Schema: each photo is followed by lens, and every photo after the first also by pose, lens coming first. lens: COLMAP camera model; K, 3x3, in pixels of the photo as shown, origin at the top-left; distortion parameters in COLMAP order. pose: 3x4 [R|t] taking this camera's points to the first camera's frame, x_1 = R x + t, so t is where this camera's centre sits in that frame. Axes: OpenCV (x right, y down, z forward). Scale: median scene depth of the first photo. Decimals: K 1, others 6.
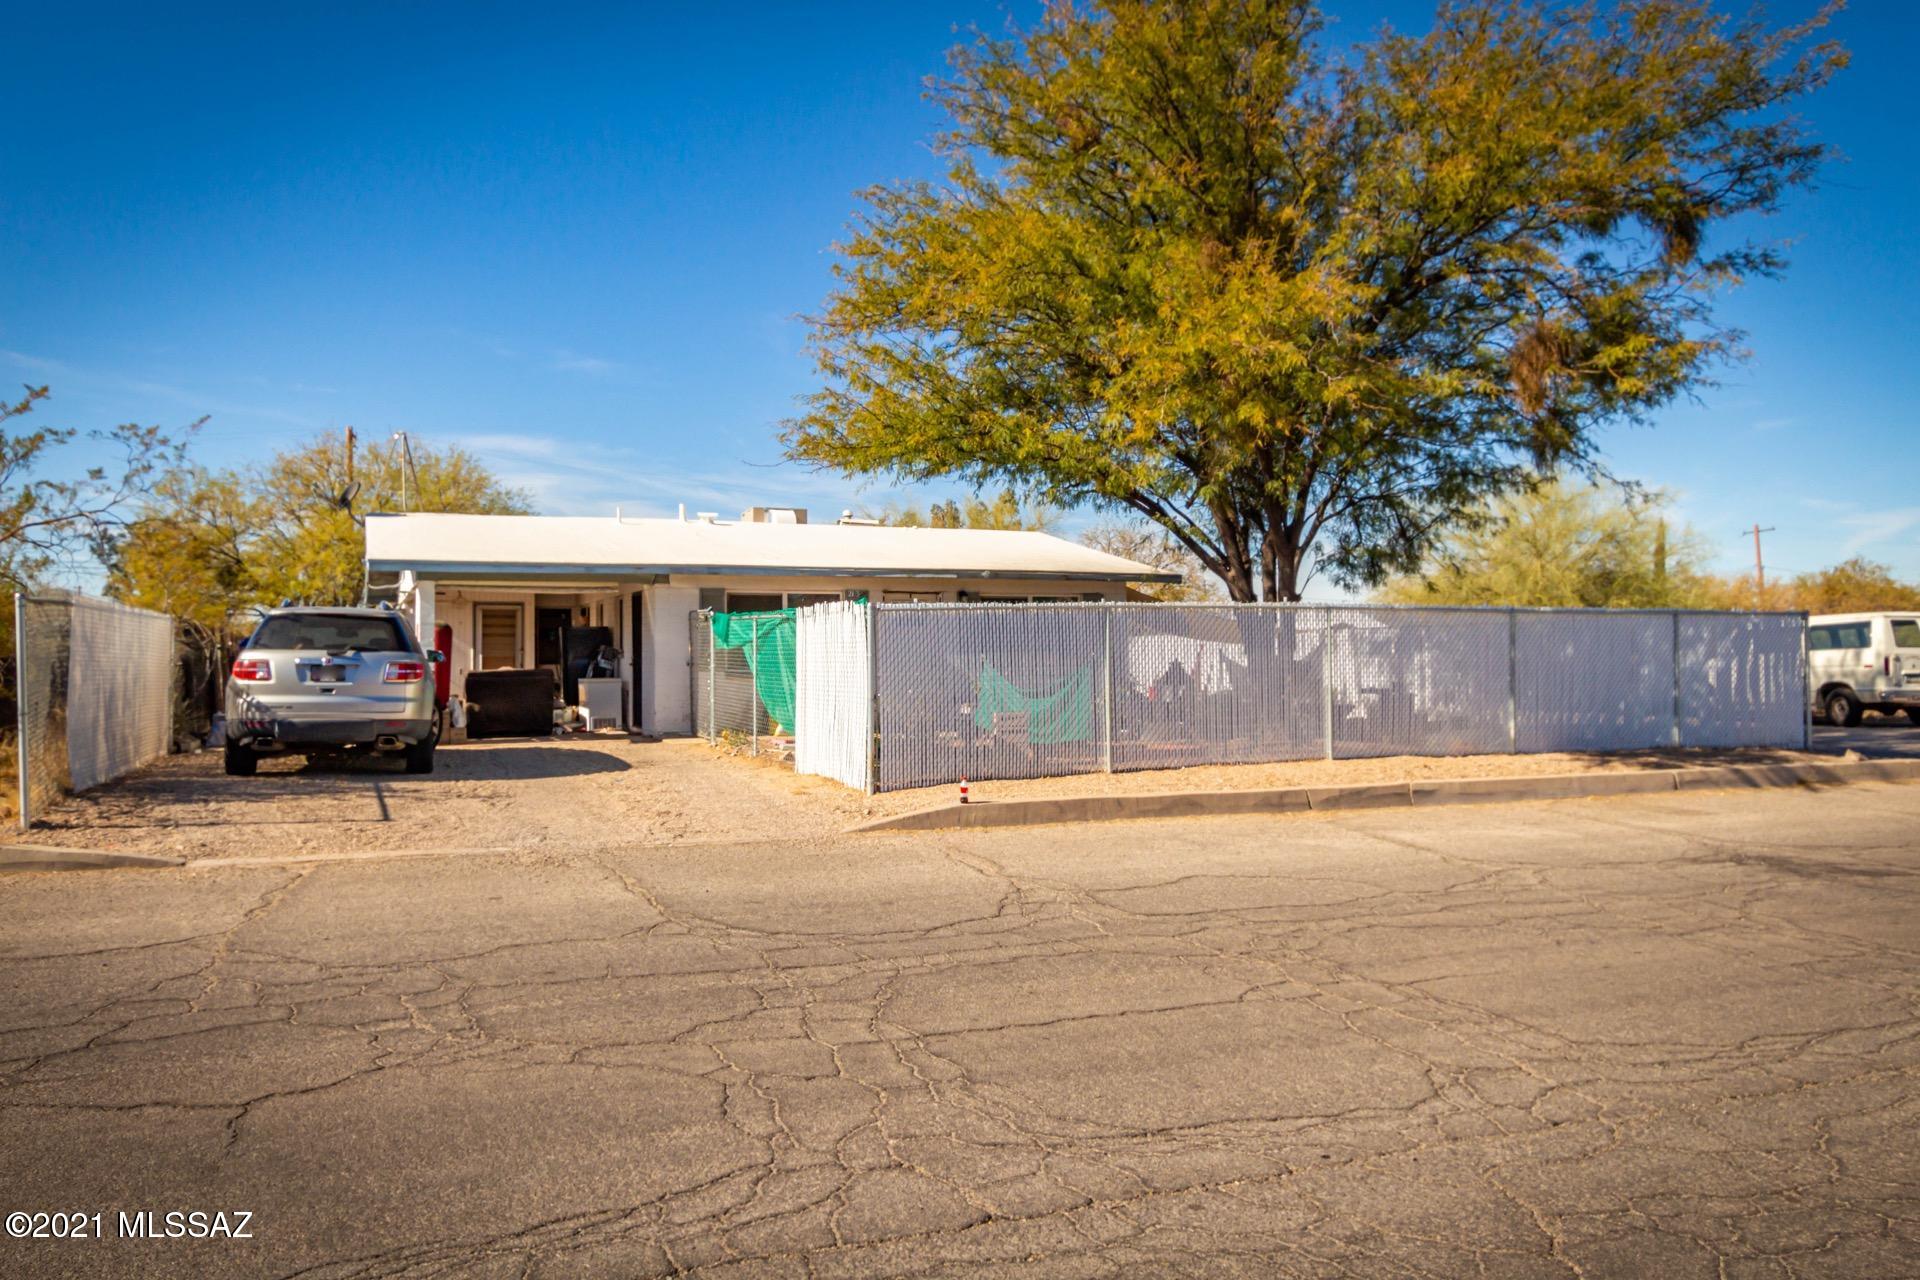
lens RADIAL K [[1424.8, 0, 964.2], [0, 1424.8, 653.2], [0, 0, 1]] dist [0.001723, 0.006052]
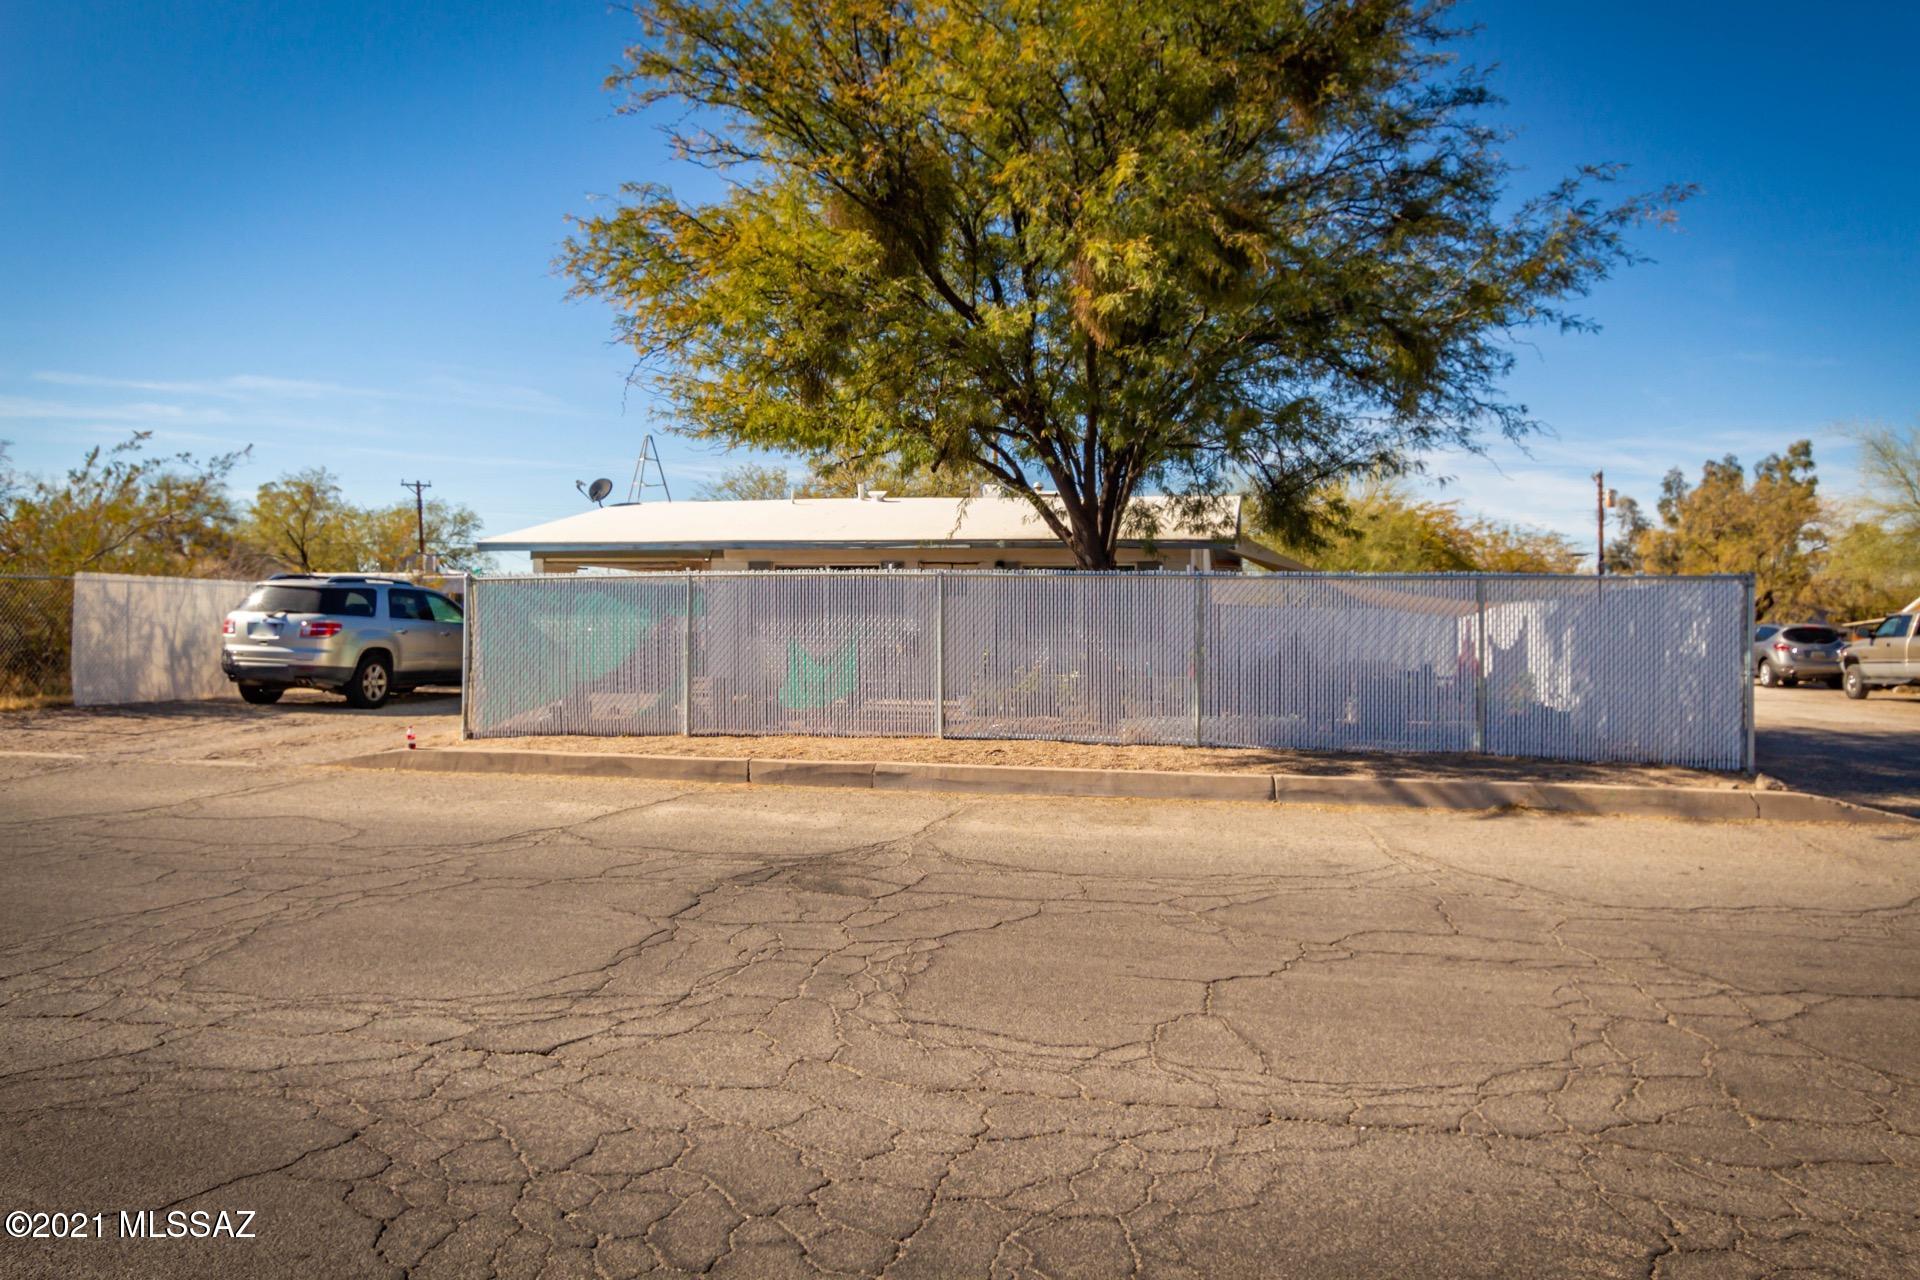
lens RADIAL K [[1424.8, 0, 972.6], [0, 1424.8, 623.6], [0, 0, 1]] dist [0.001723, 0.006052]
pose [[0.826452, 0.011097, -0.562897, 0.841668], [-0.012406, 0.999922, 0.001498, -0.001540], [0.562870, 0.005745, 0.826525, 0.258416]]
